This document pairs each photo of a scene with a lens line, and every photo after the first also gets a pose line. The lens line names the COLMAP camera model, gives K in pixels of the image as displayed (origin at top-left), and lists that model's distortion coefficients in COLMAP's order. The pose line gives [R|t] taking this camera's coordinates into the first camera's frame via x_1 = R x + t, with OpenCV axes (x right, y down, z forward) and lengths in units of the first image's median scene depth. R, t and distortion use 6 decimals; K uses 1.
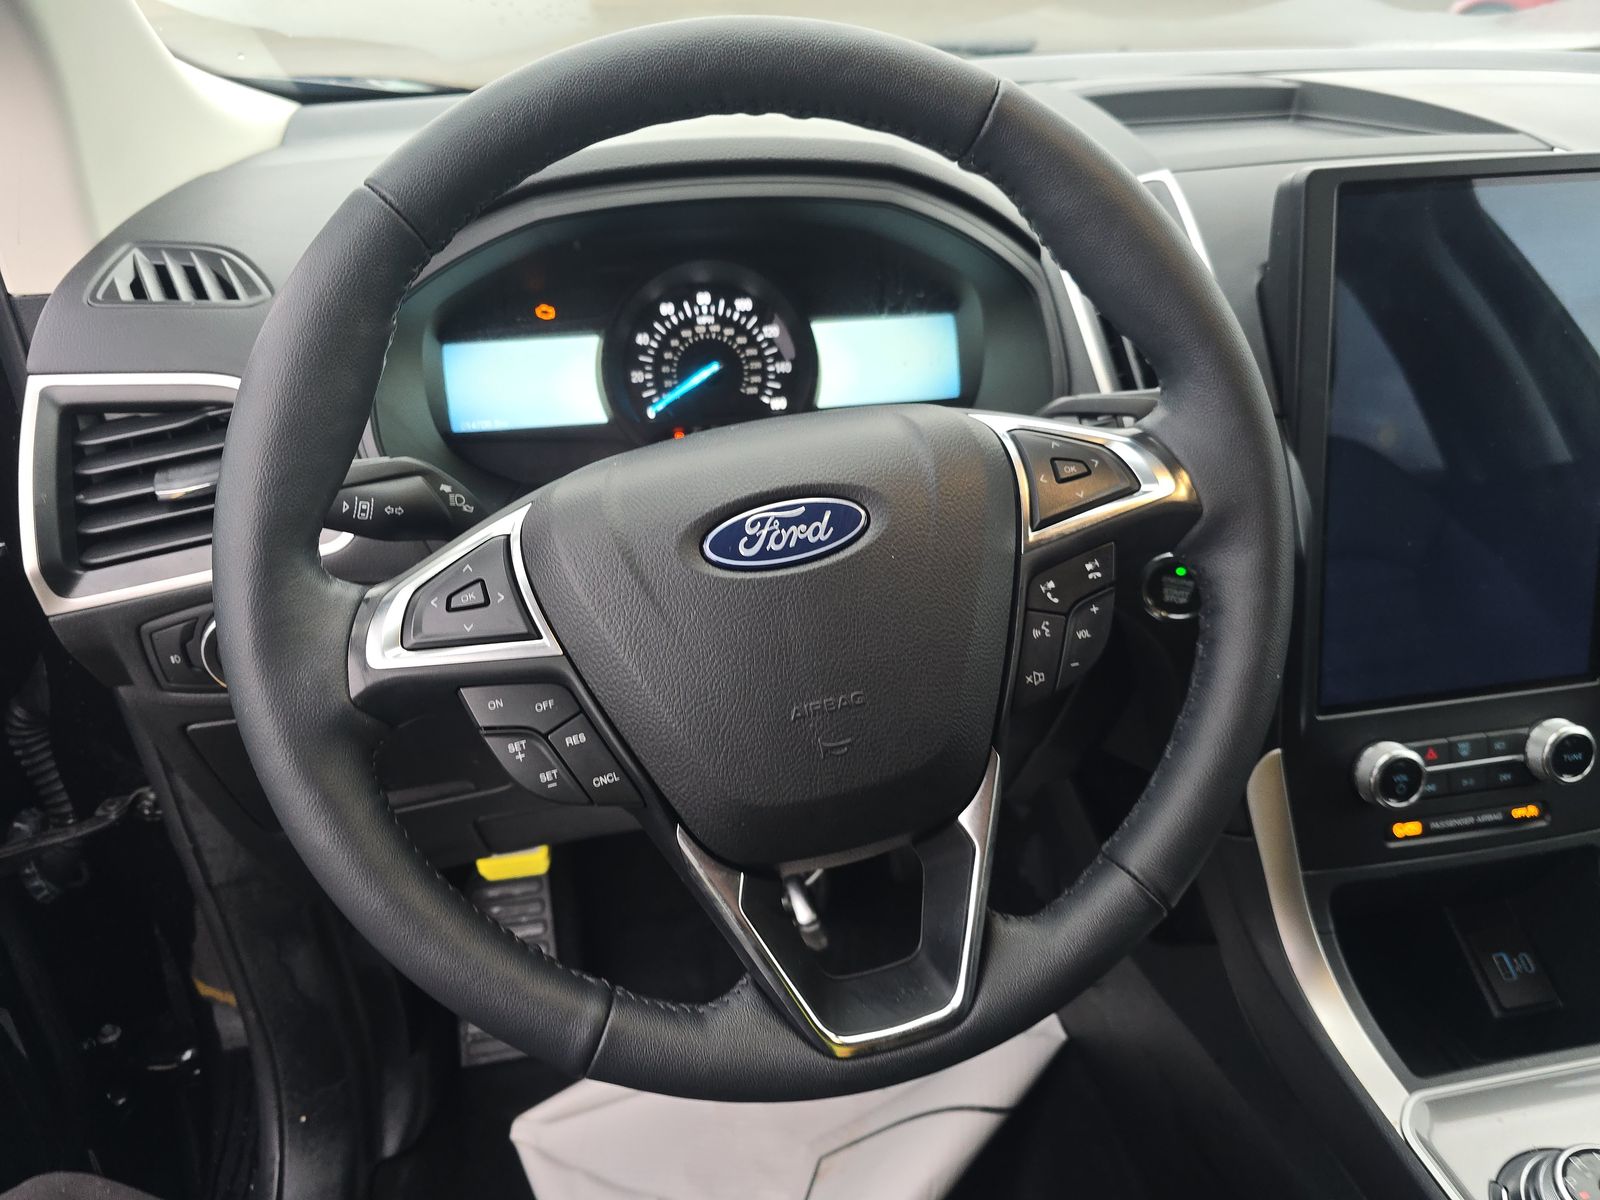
lens RADIAL K [[1097.5, 0, 786.2], [0, 1097.5, 603.0], [0, 0, 1]] dist [0.034966, -0.043630]
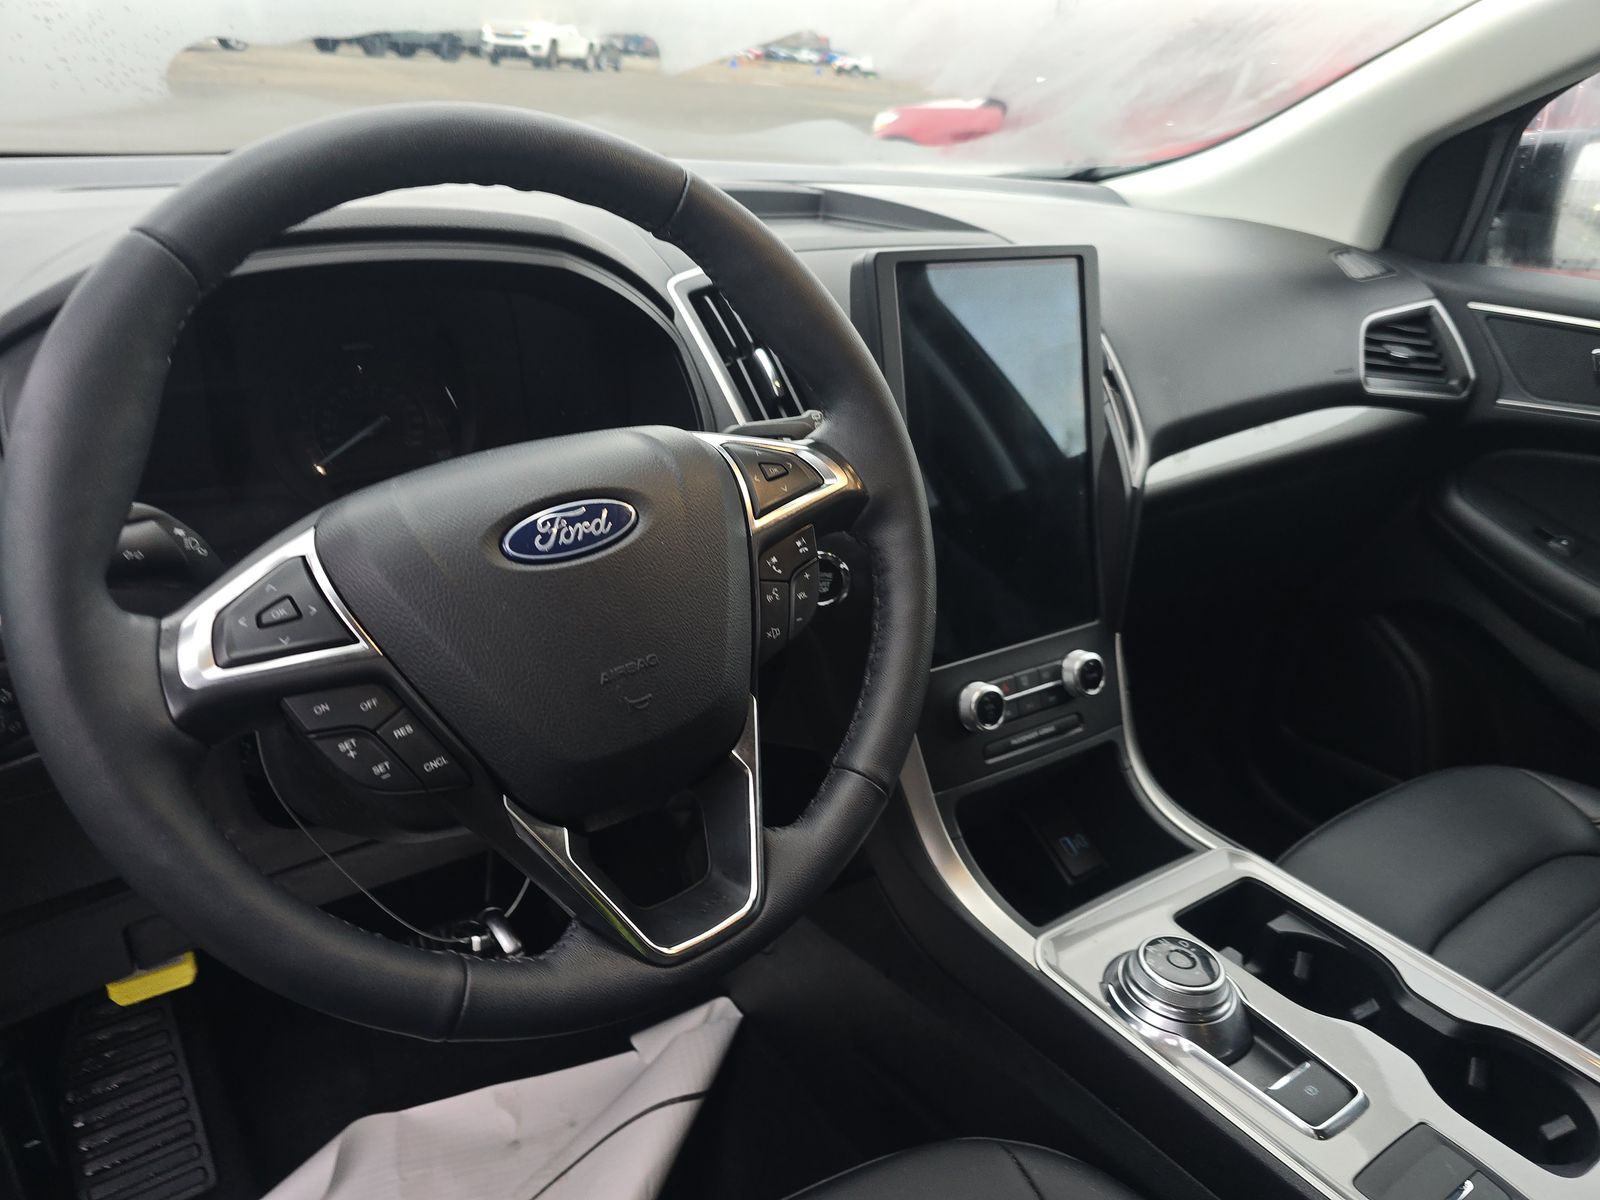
lens RADIAL K [[1097.5, 0, 788.2], [0, 1097.5, 605.7], [0, 0, 1]] dist [0.034966, -0.043630]
pose [[0.907011, -0.101384, 0.408719, -0.158709], [0.131166, 0.990319, -0.045425, 0.057093], [-0.400157, 0.094810, 0.911529, -0.093182]]
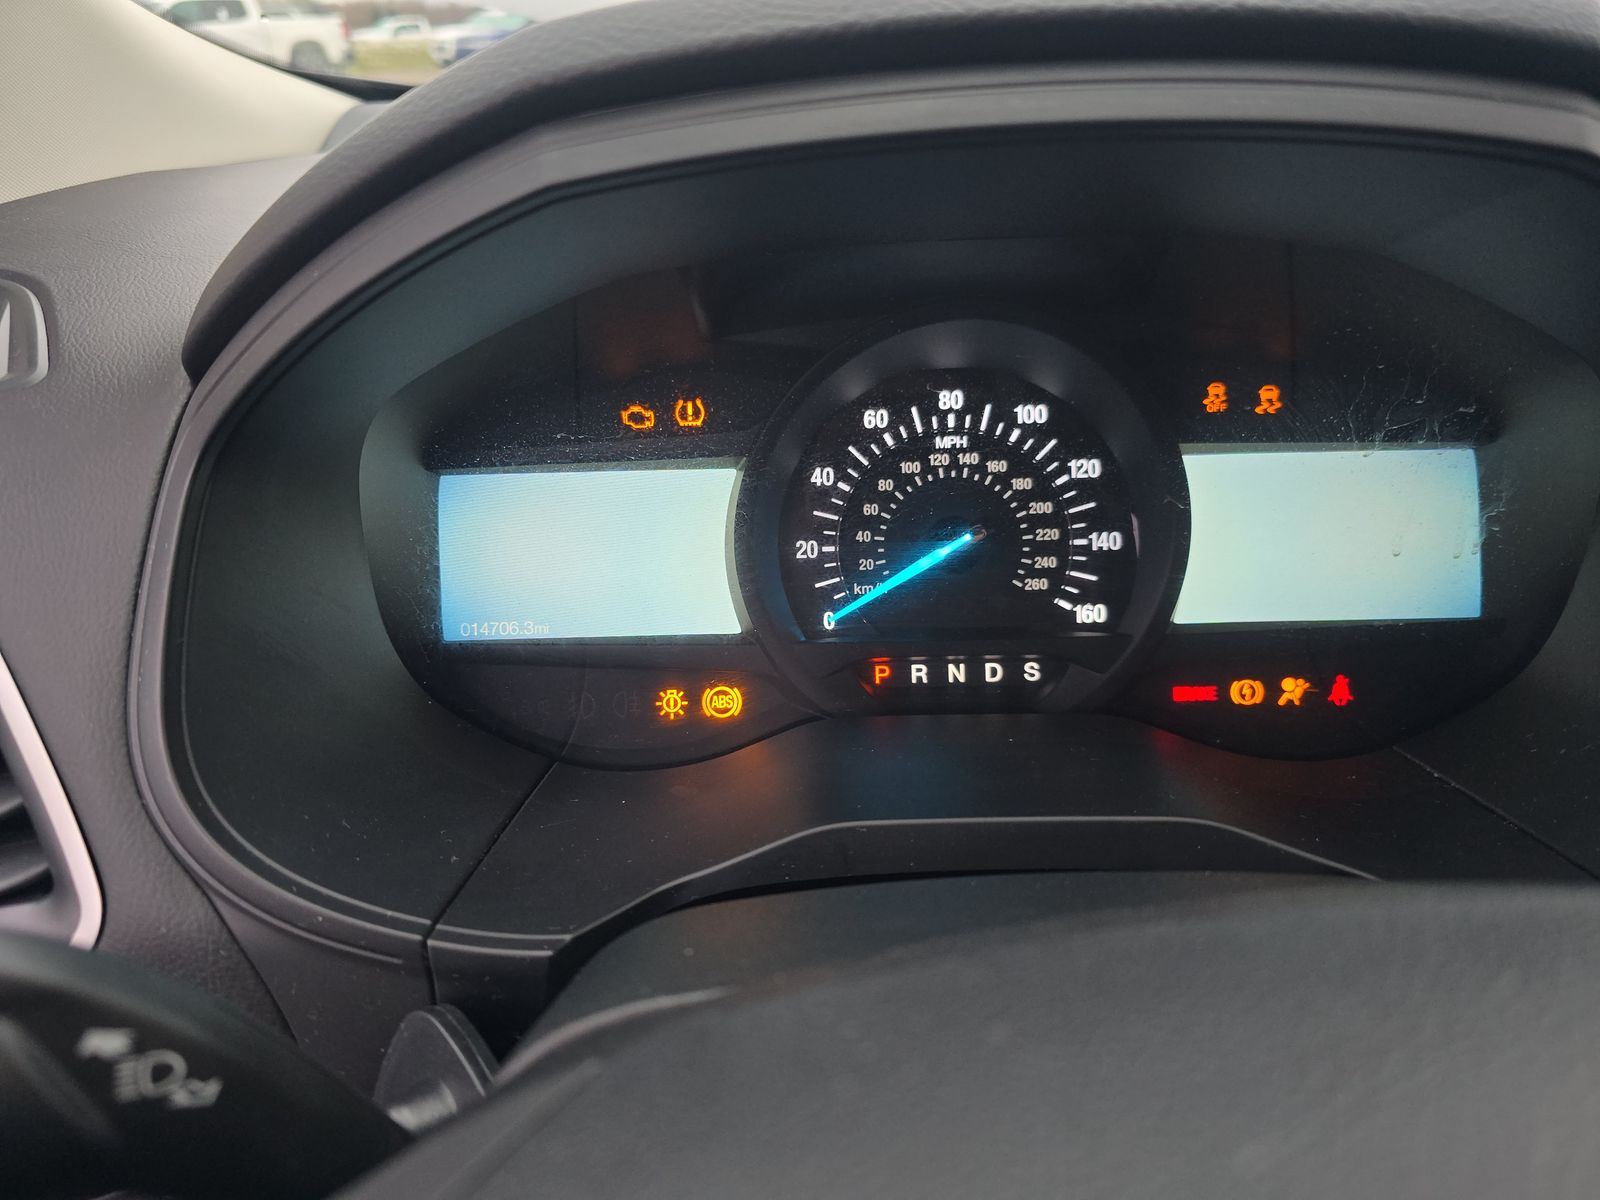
lens RADIAL K [[1097.5, 0, 791.2], [0, 1097.5, 586.2], [0, 0, 1]] dist [0.034966, -0.043630]
pose [[0.985737, 0.055142, -0.159000, -0.062841], [-0.067749, 0.994880, -0.074987, -0.152594], [0.154051, 0.084690, 0.984427, 0.514615]]
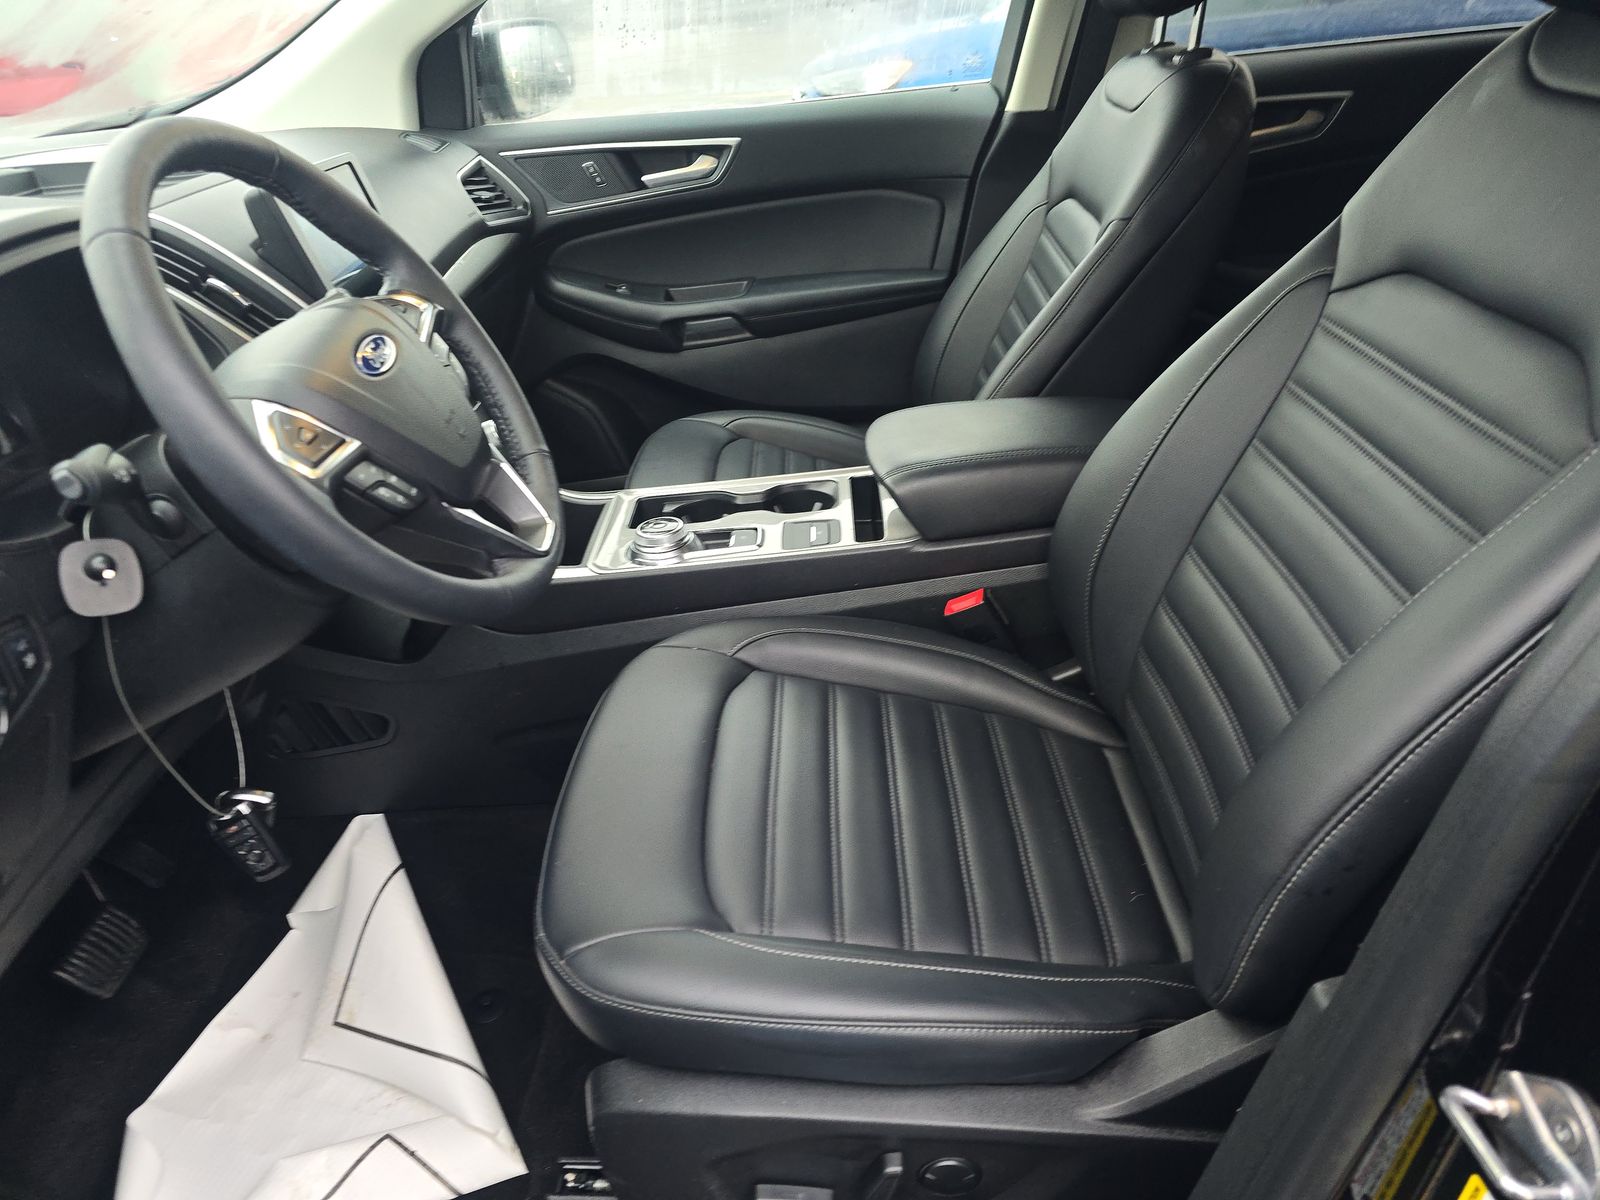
lens RADIAL K [[1097.5, 0, 790.3], [0, 1097.5, 603.0], [0, 0, 1]] dist [0.034966, -0.043630]
pose [[0.189741, -0.461428, 0.866650, -1.011510], [0.529516, 0.791405, 0.305435, 0.042340], [-0.826808, 0.400951, 0.394495, -0.116214]]
